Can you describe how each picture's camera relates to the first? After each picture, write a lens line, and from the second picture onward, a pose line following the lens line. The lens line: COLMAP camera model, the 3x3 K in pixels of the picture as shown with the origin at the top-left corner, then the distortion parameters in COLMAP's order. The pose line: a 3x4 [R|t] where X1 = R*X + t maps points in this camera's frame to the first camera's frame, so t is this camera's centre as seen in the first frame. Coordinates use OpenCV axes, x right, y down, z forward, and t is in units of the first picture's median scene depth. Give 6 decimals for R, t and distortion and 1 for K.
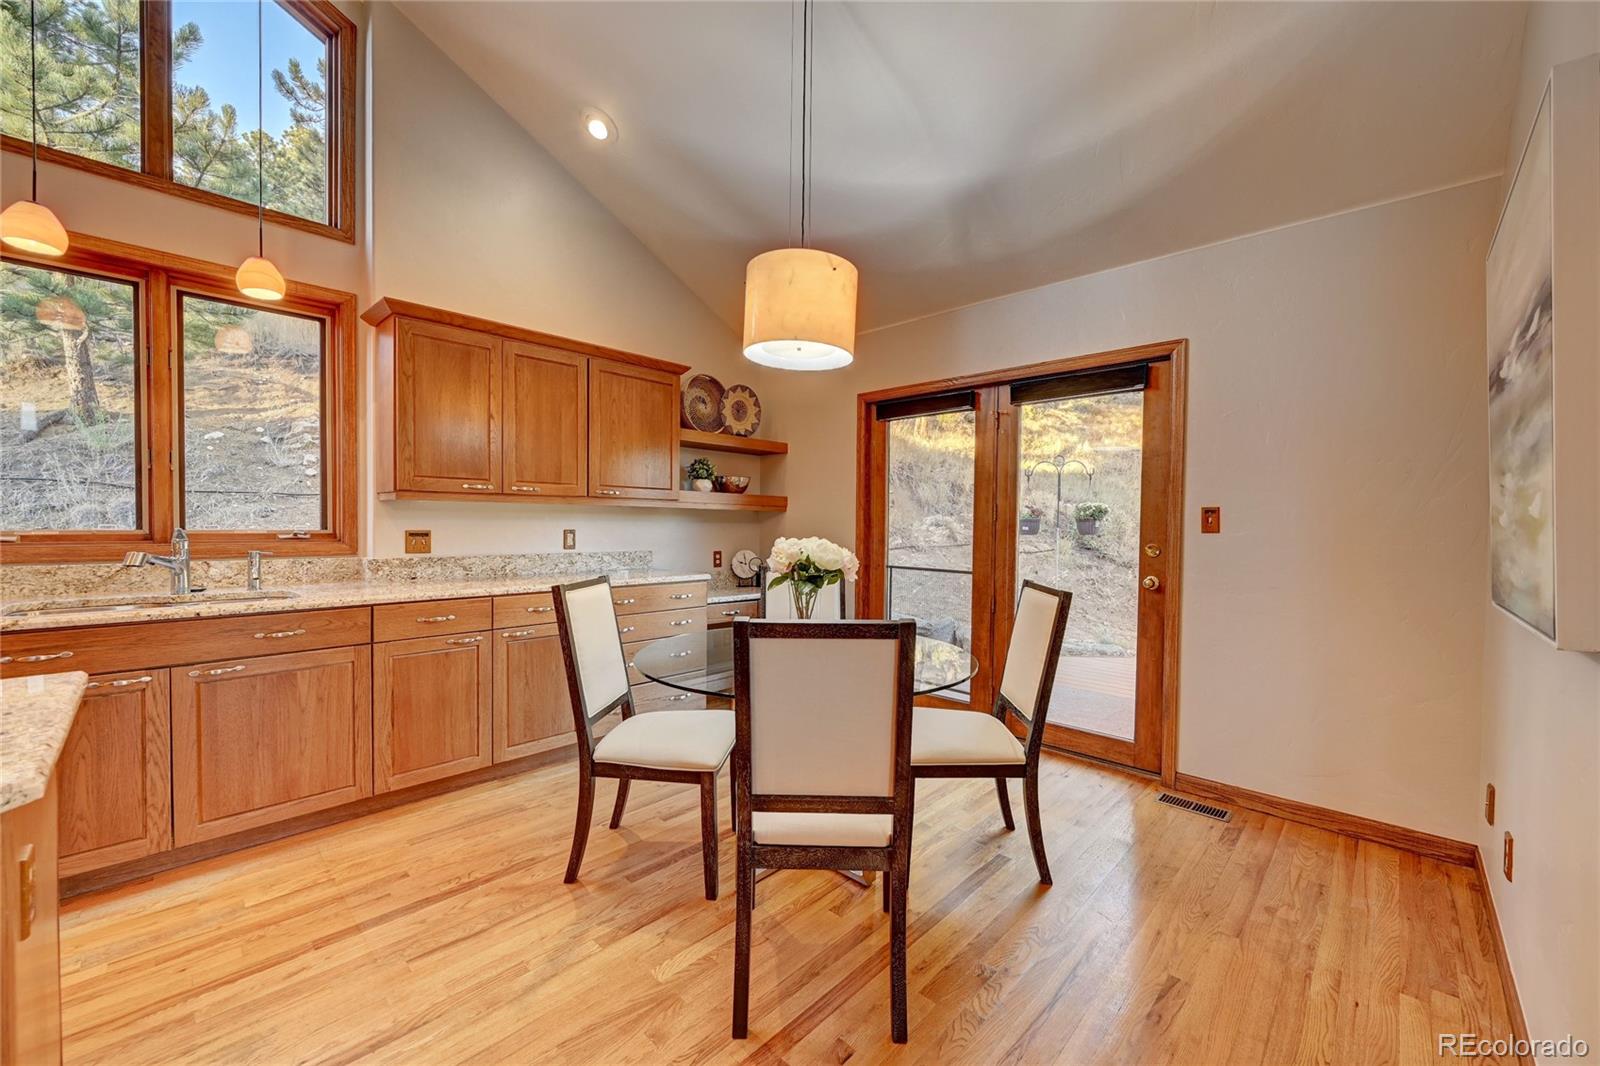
lens RADIAL K [[628.0, 0, 801.1], [0, 628.0, 535.1], [0, 0, 1]] dist [-0.002926, 0.000592]
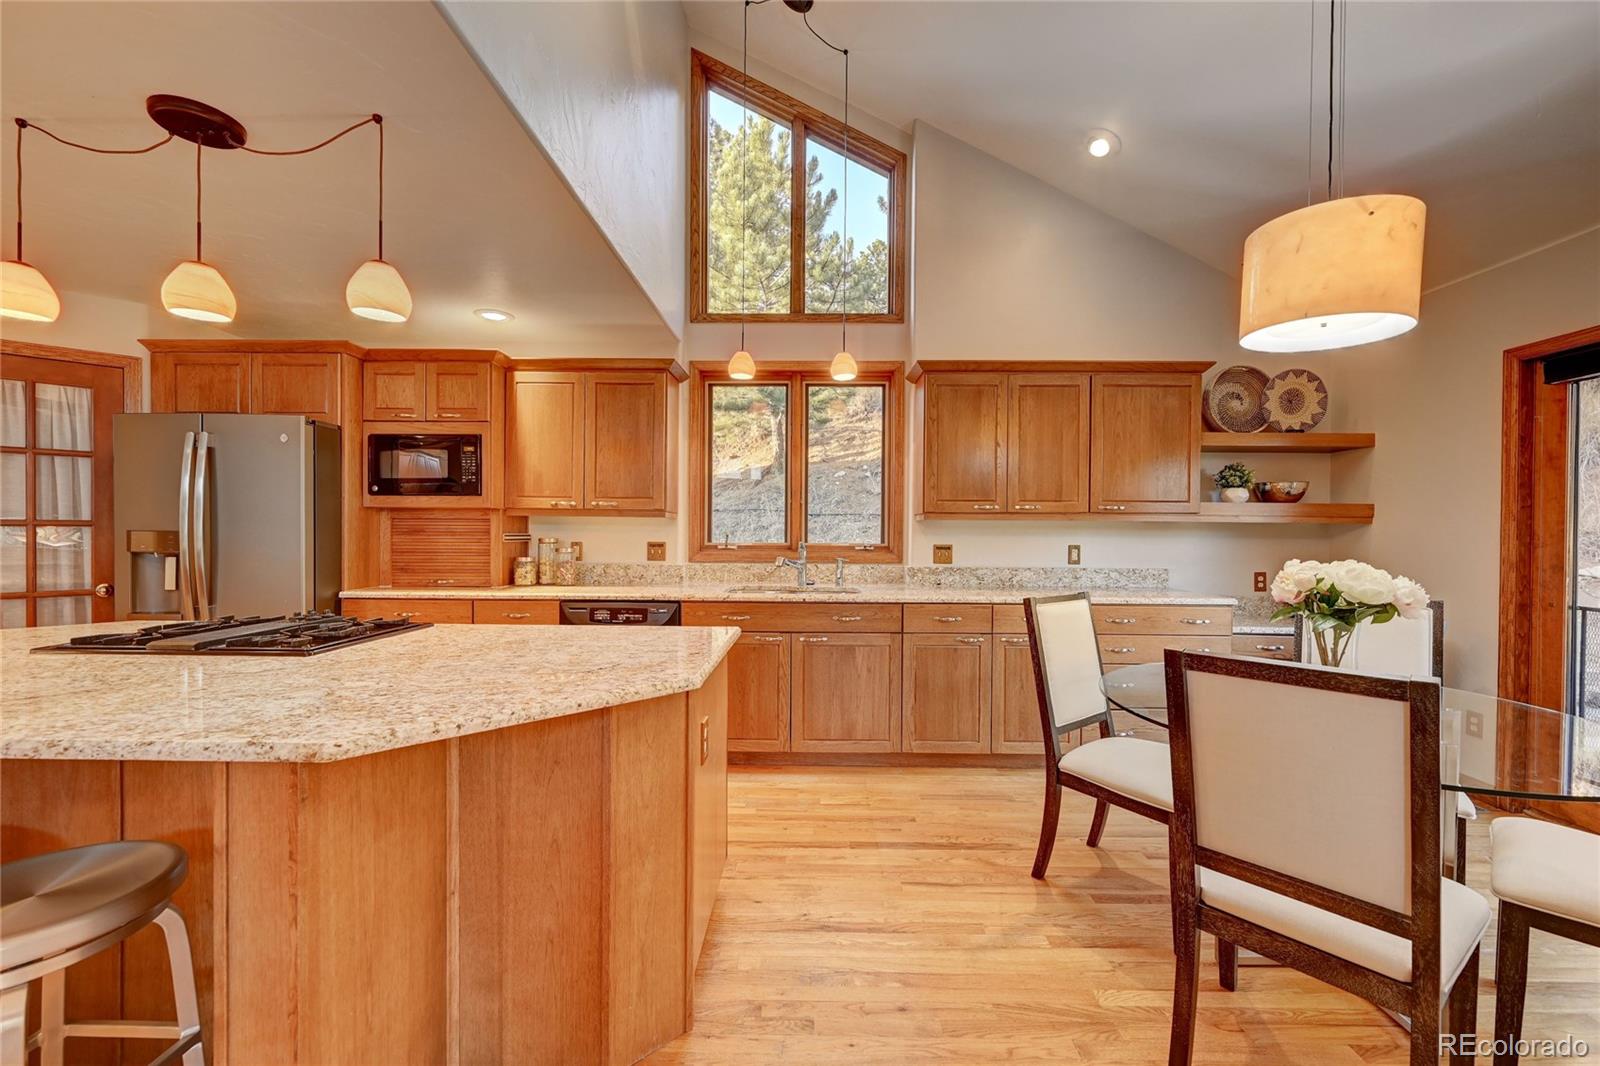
lens RADIAL K [[628.0, 0, 806.0], [0, 628.0, 535.8], [0, 0, 1]] dist [-0.002926, 0.000592]
pose [[0.678858, 0.000767, -0.734269, 0.120253], [-0.014703, 0.999813, -0.012549, -0.006891], [0.734123, 0.019315, 0.678742, -0.019227]]
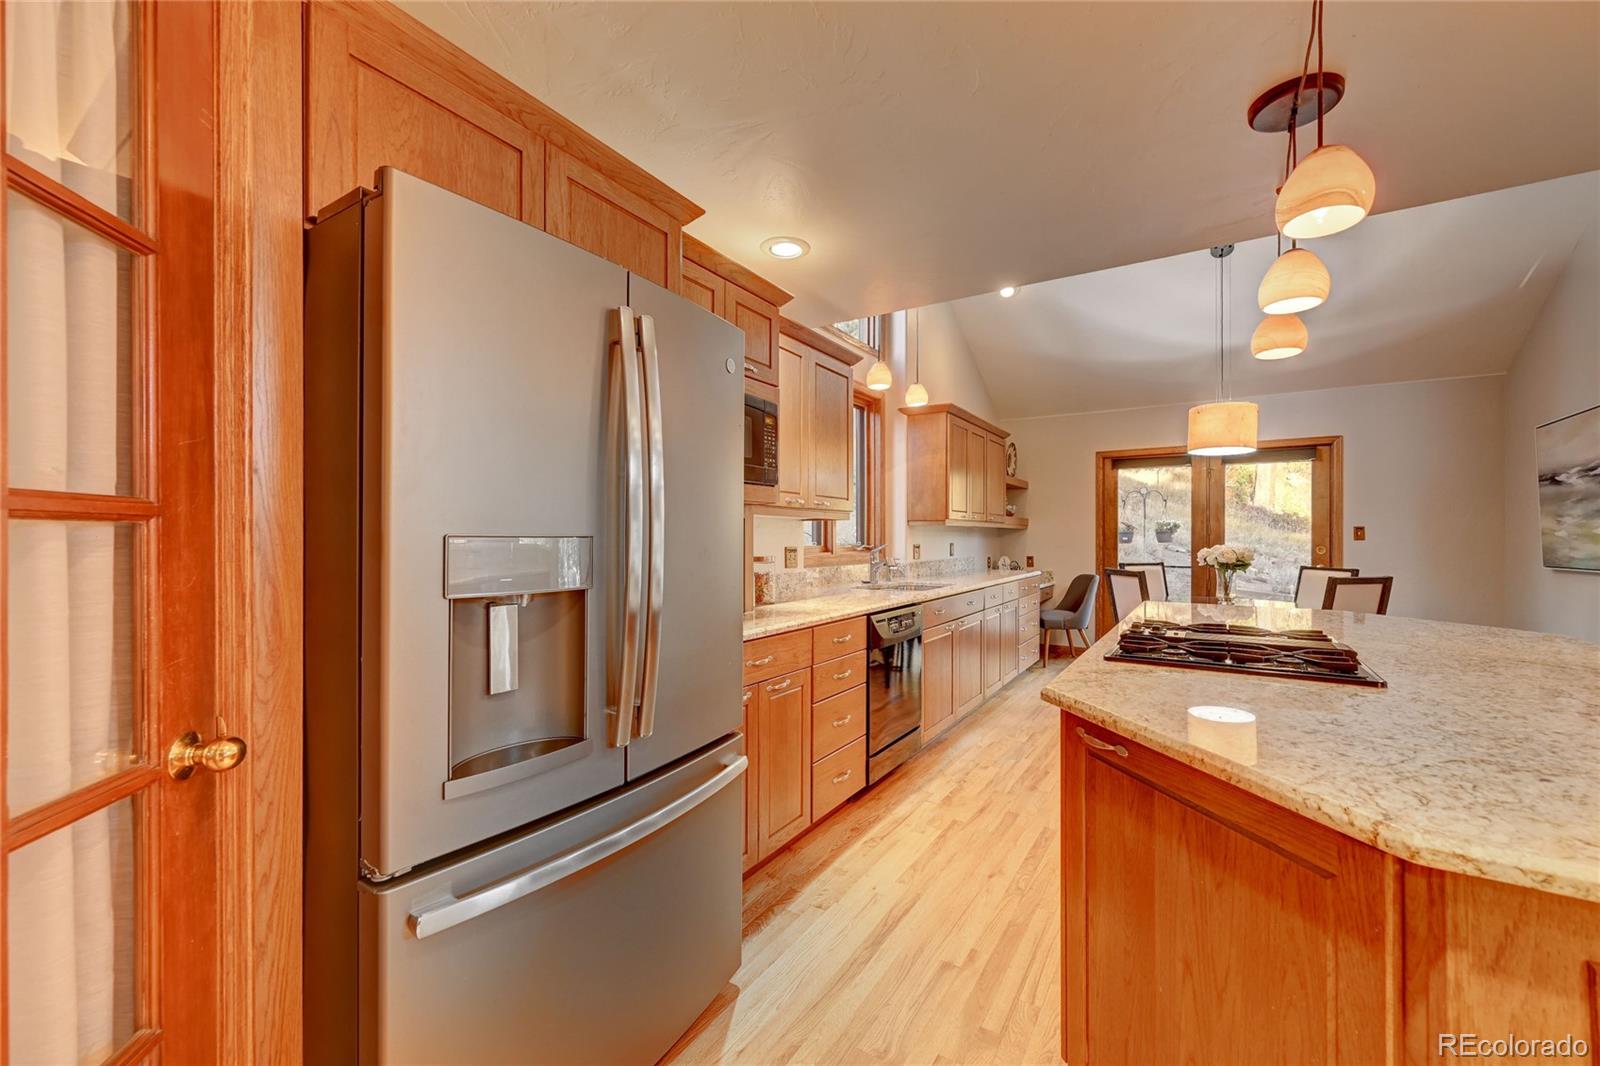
lens RADIAL K [[628.0, 0, 797.8], [0, 628.0, 535.3], [0, 0, 1]] dist [-0.002926, 0.000592]
pose [[0.985470, -0.008972, 0.169613, -1.412314], [0.012070, 0.999778, -0.017247, -0.006577], [-0.169421, 0.019044, 0.985360, -0.597345]]
